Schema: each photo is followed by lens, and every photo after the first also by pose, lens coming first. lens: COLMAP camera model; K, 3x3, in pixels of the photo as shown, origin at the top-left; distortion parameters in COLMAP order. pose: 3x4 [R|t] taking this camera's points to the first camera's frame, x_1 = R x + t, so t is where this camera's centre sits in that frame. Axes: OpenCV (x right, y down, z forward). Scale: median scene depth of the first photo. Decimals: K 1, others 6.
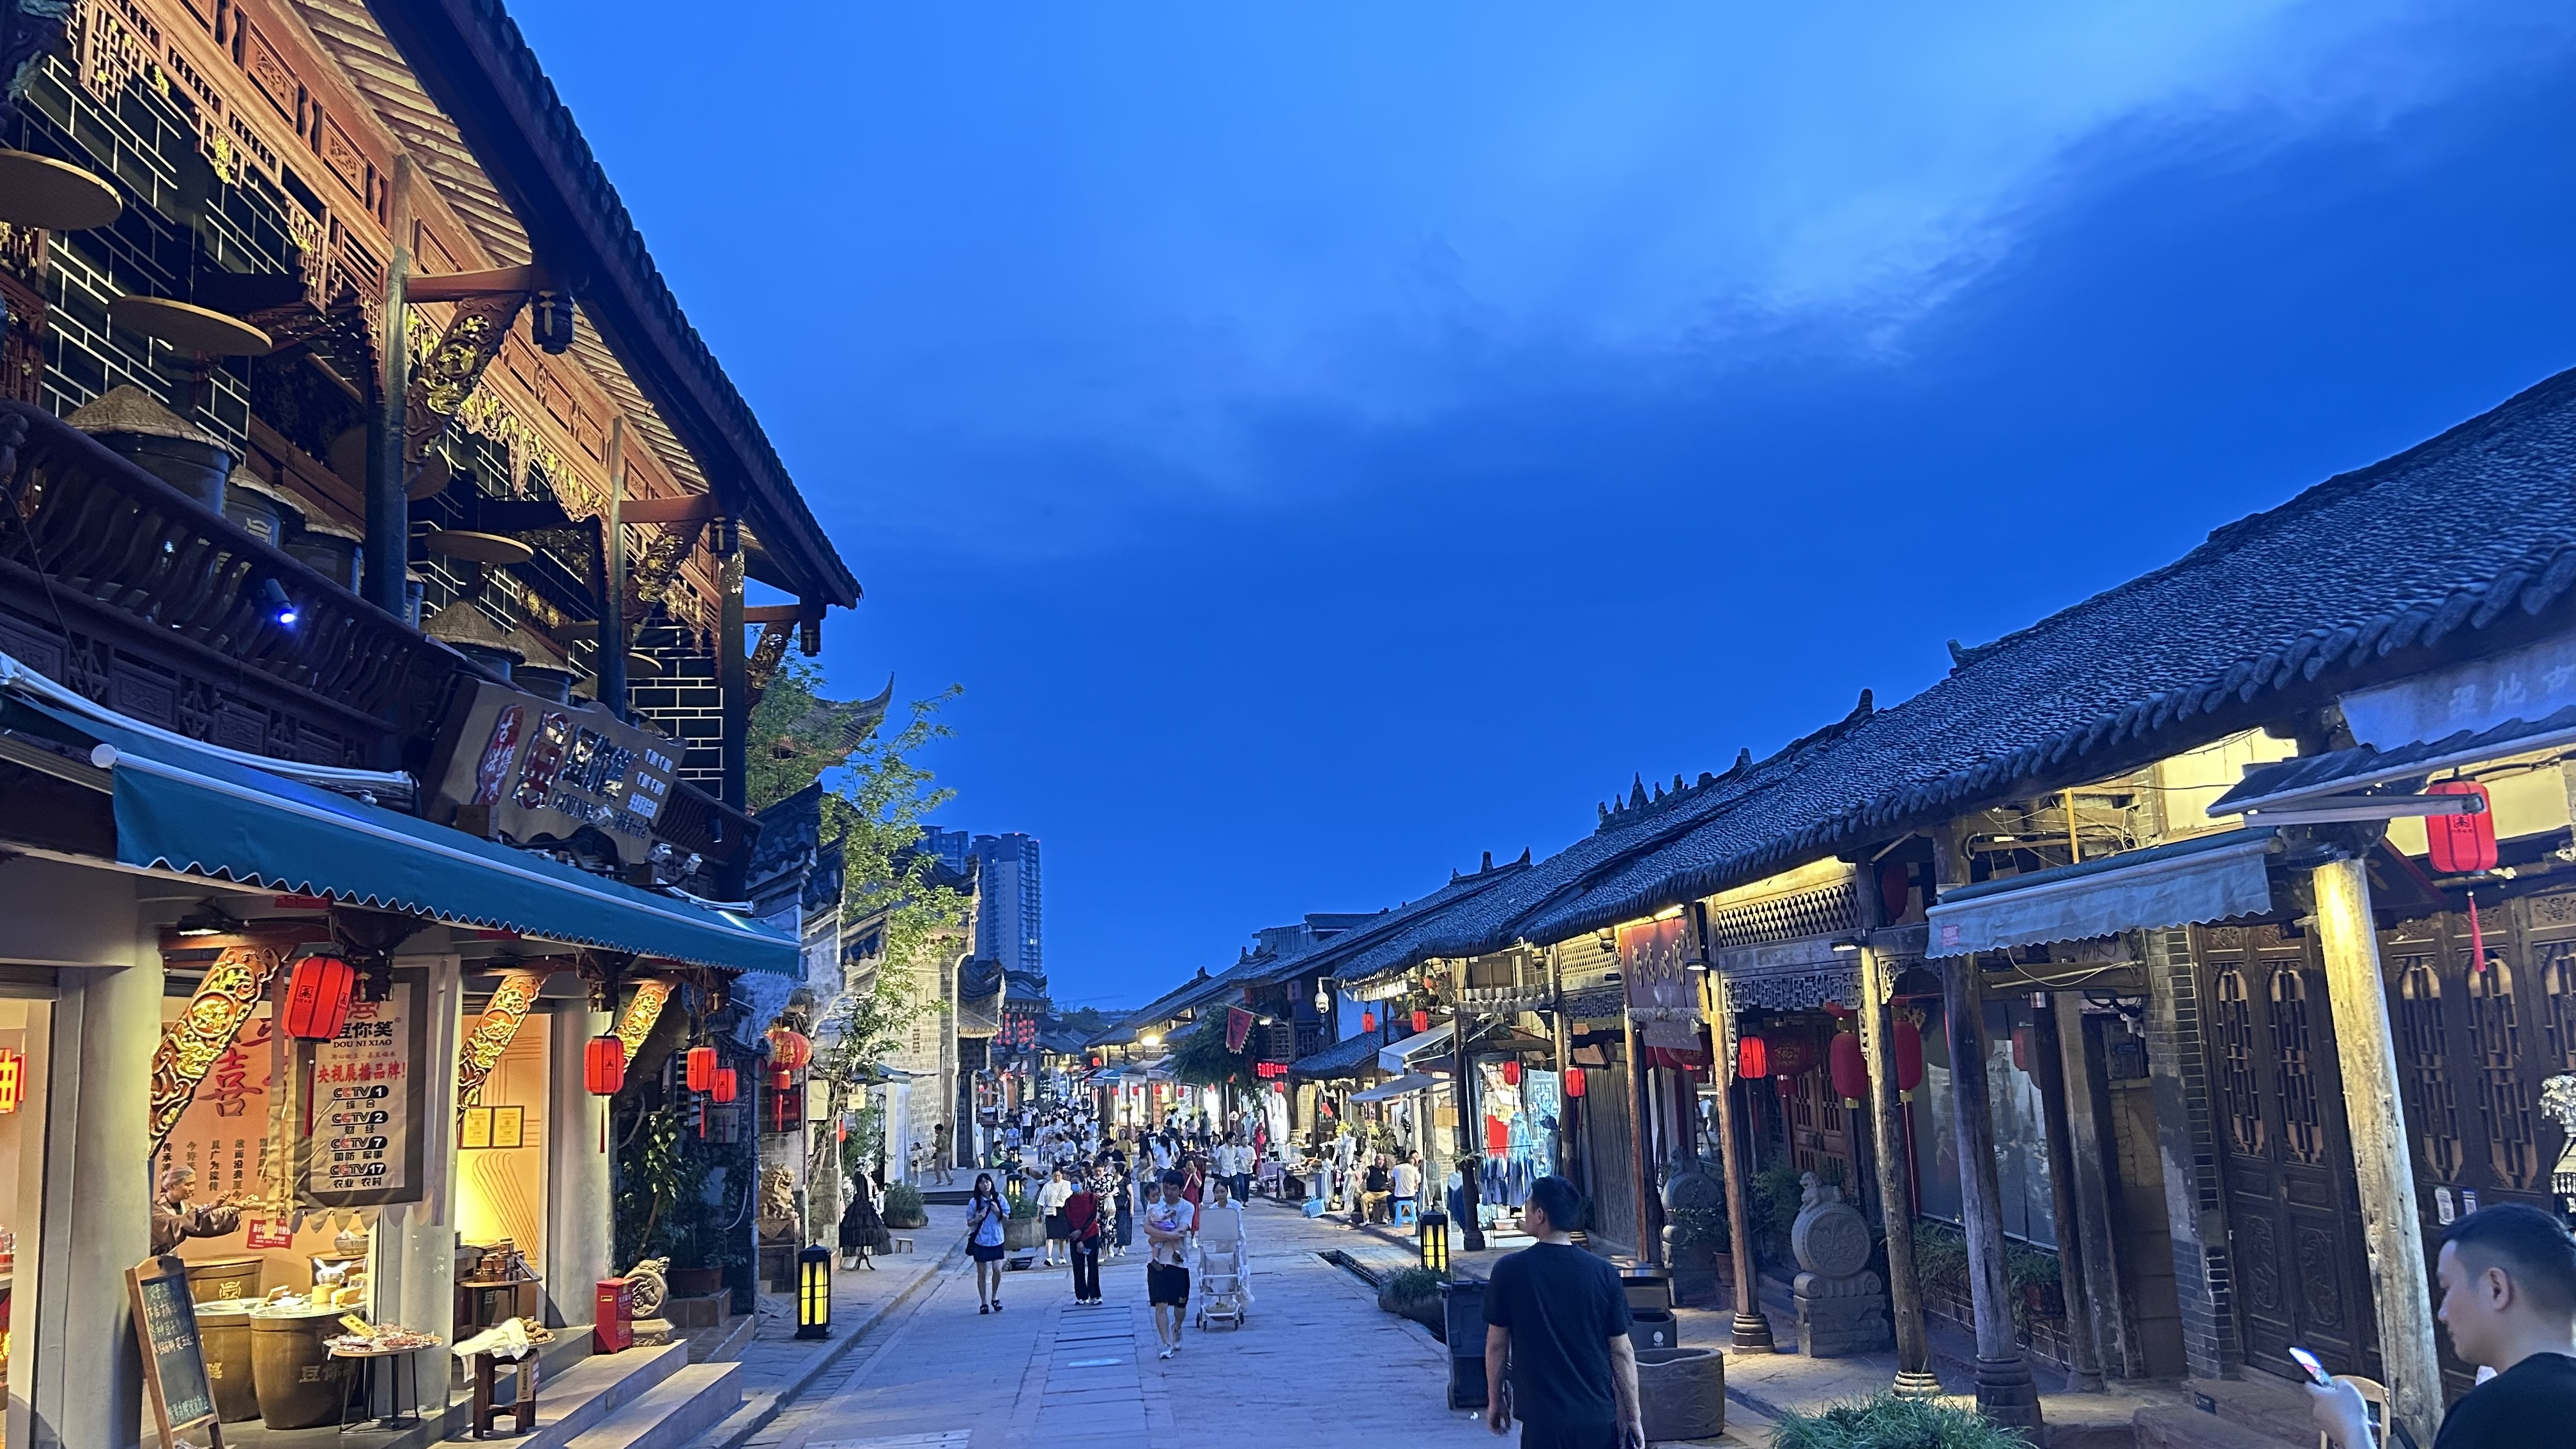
lens RADIAL K [[1948.9, 0, 1277.5], [0, 1948.9, 729.5], [0, 0, 1]] dist [0.139838, -0.203325]
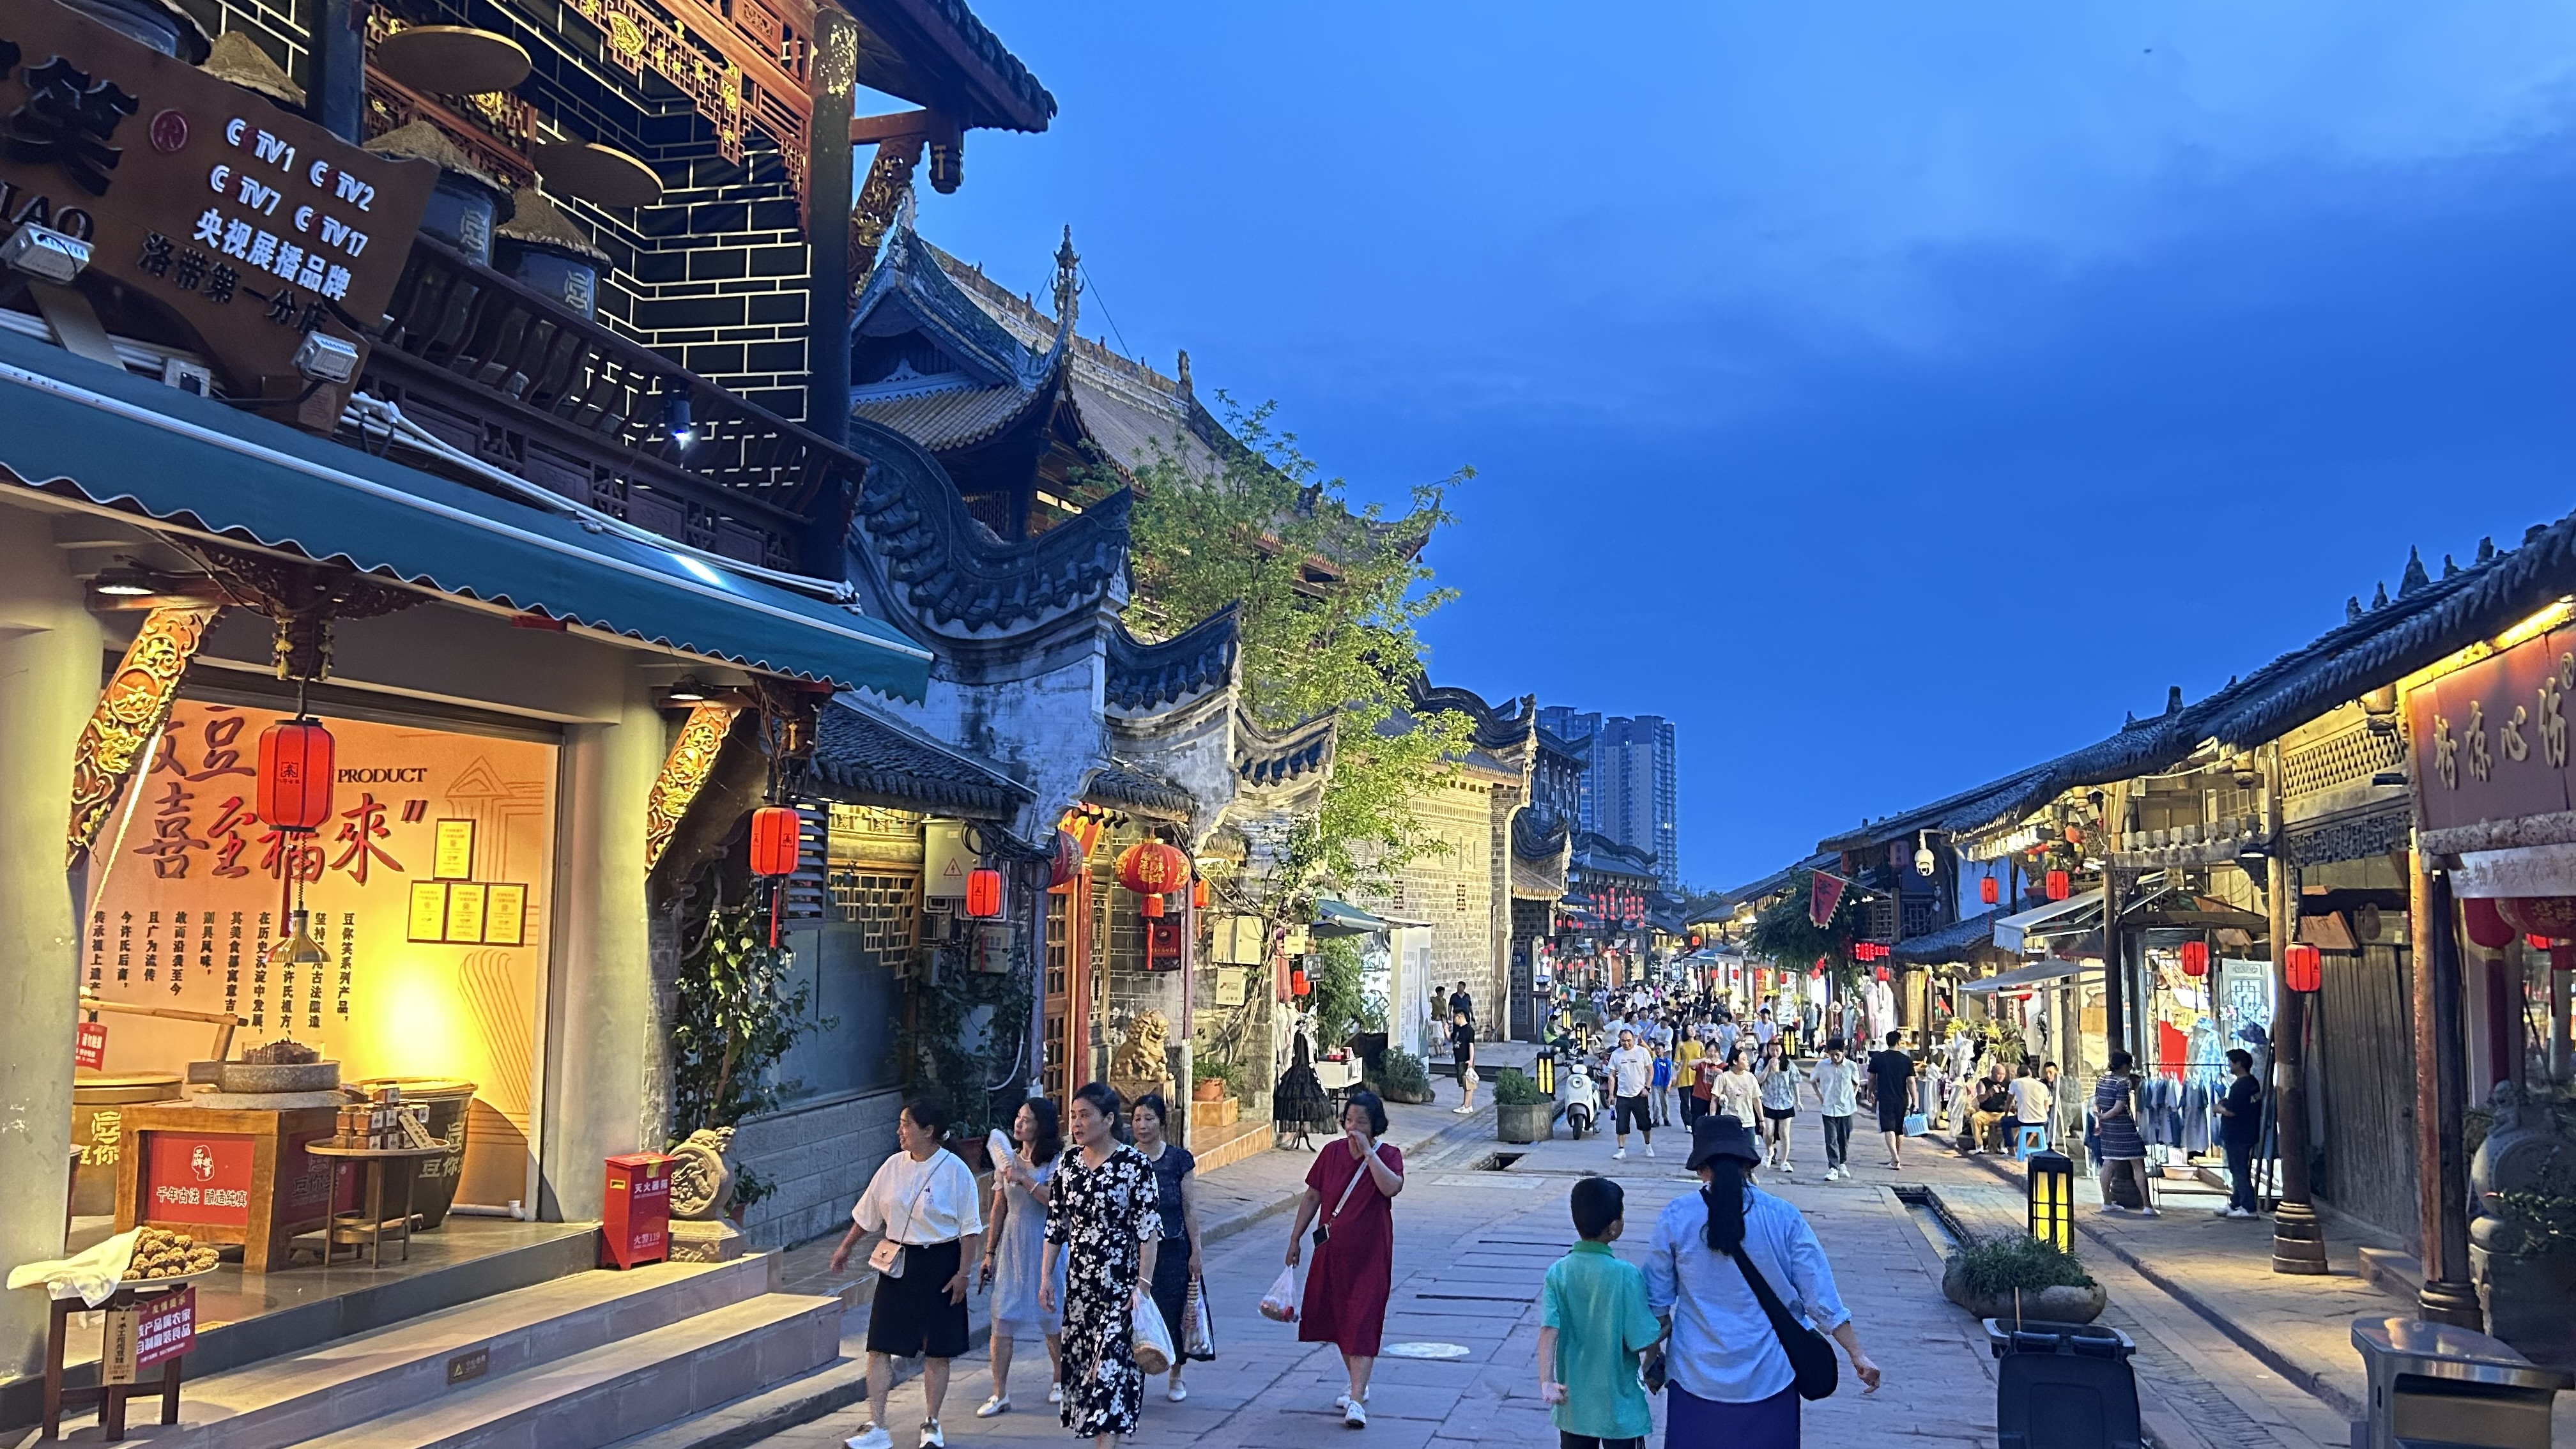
lens RADIAL K [[1948.9, 0, 1277.5], [0, 1948.9, 729.5], [0, 0, 1]] dist [0.139838, -0.203325]
pose [[0.948336, 0.017529, -0.316782, 0.033741], [0.001376, 0.998236, 0.059356, 0.052754], [0.317264, -0.056725, 0.946639, 0.242637]]
